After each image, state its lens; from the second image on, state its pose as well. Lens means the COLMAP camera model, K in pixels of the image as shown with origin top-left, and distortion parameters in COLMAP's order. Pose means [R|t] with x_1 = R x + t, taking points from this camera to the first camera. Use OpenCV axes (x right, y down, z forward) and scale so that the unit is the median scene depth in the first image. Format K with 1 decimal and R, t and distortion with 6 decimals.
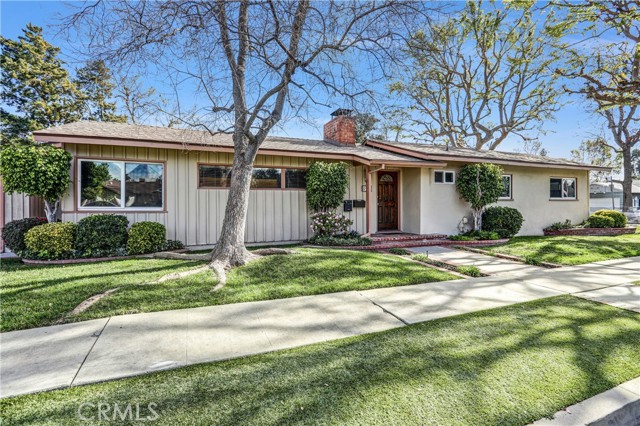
lens RADIAL K [[319.7, 0, 320.7], [0, 319.7, 214.7], [0, 0, 1]] dist [0.001350, 0.000828]
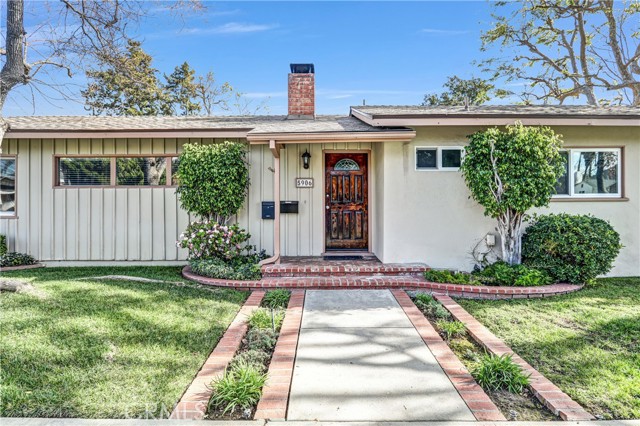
lens RADIAL K [[350.4, 0, 319.4], [0, 350.4, 207.1], [0, 0, 1]] dist [-0.006238, 0.000227]
pose [[0.918409, 0.006130, -0.395584, 0.435509], [-0.011548, 0.999869, -0.011315, -0.026697], [0.395463, 0.014960, 0.918360, 0.381705]]
